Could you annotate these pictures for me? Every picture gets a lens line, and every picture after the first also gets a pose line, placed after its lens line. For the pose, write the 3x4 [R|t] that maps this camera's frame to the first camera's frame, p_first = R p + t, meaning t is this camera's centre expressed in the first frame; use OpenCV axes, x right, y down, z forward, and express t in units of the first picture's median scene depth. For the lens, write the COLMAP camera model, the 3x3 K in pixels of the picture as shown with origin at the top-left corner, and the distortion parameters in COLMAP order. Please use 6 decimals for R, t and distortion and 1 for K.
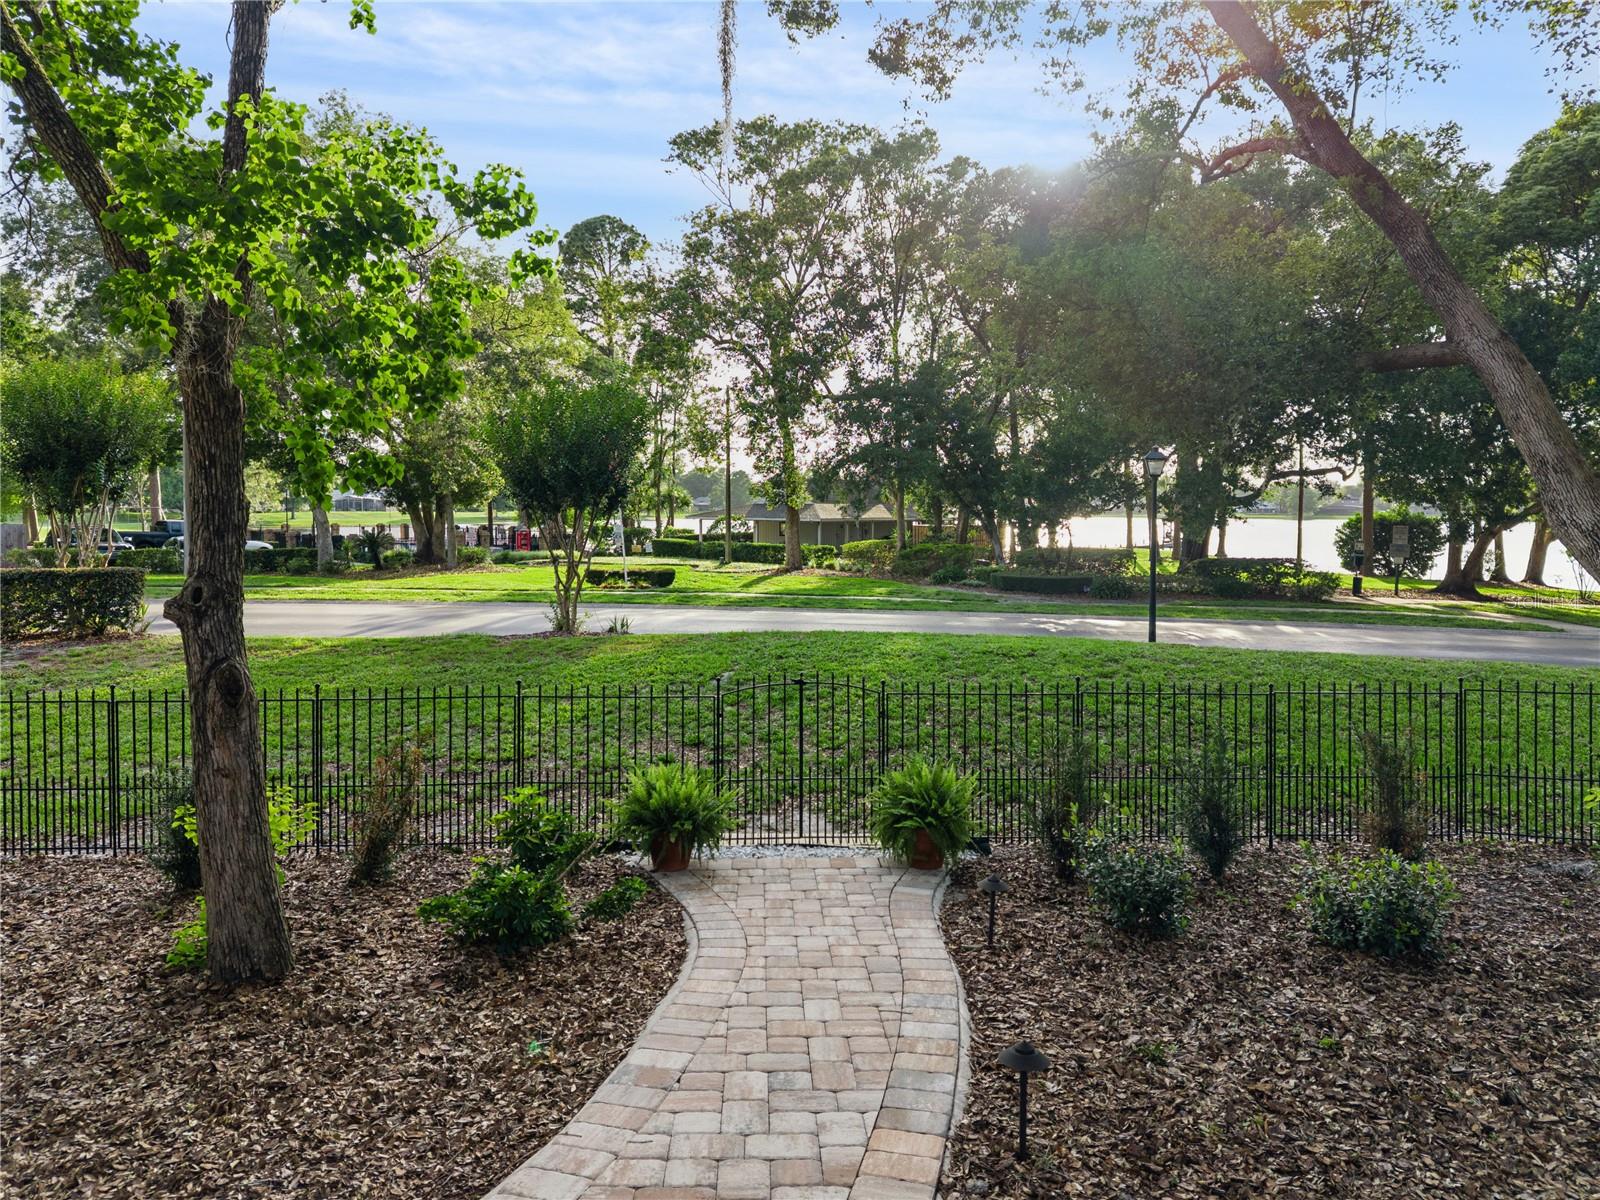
lens RADIAL K [[1085.9, 0, 795.1], [0, 1085.9, 603.2], [0, 0, 1]] dist [0.026411, -0.016188]
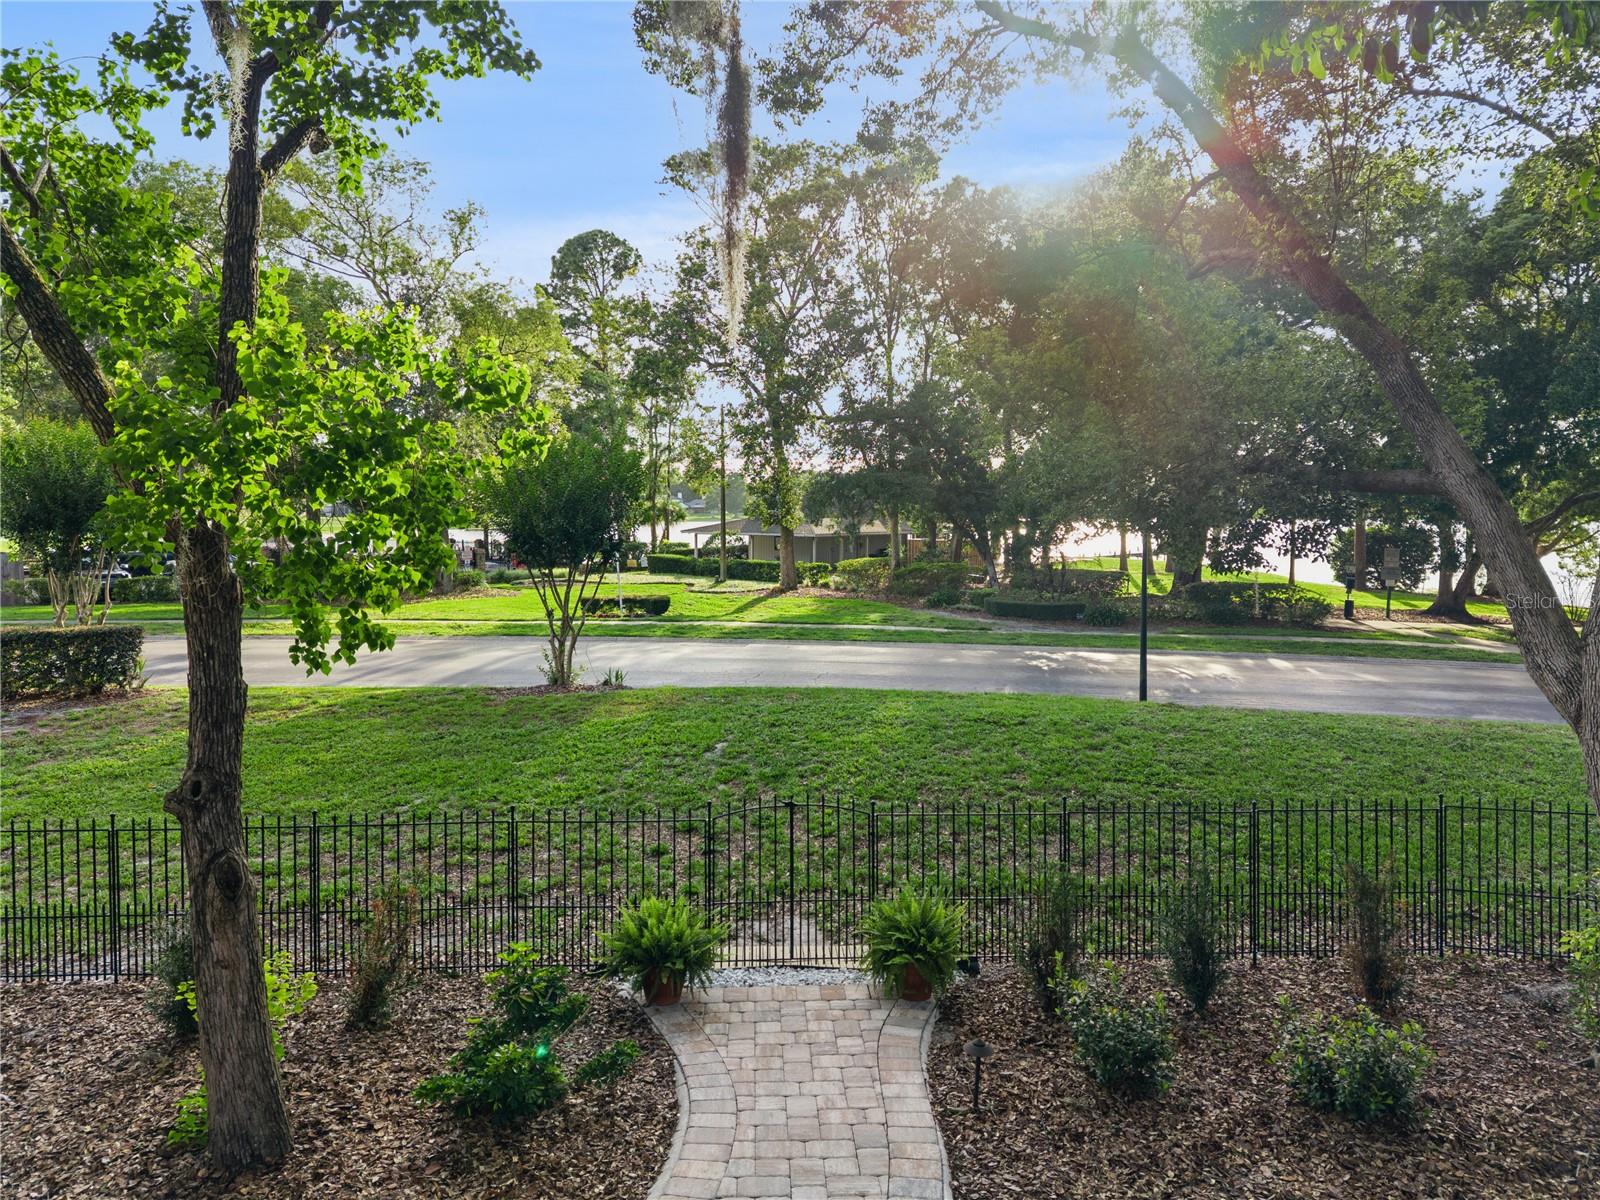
lens RADIAL K [[1085.9, 0, 793.1], [0, 1085.9, 599.6], [0, 0, 1]] dist [0.022111, -0.010251]
pose [[0.999994, -0.003251, 0.001417, 0.005858], [0.003233, 0.999917, 0.012488, -0.122963], [-0.001458, -0.012483, 0.999921, -0.010604]]
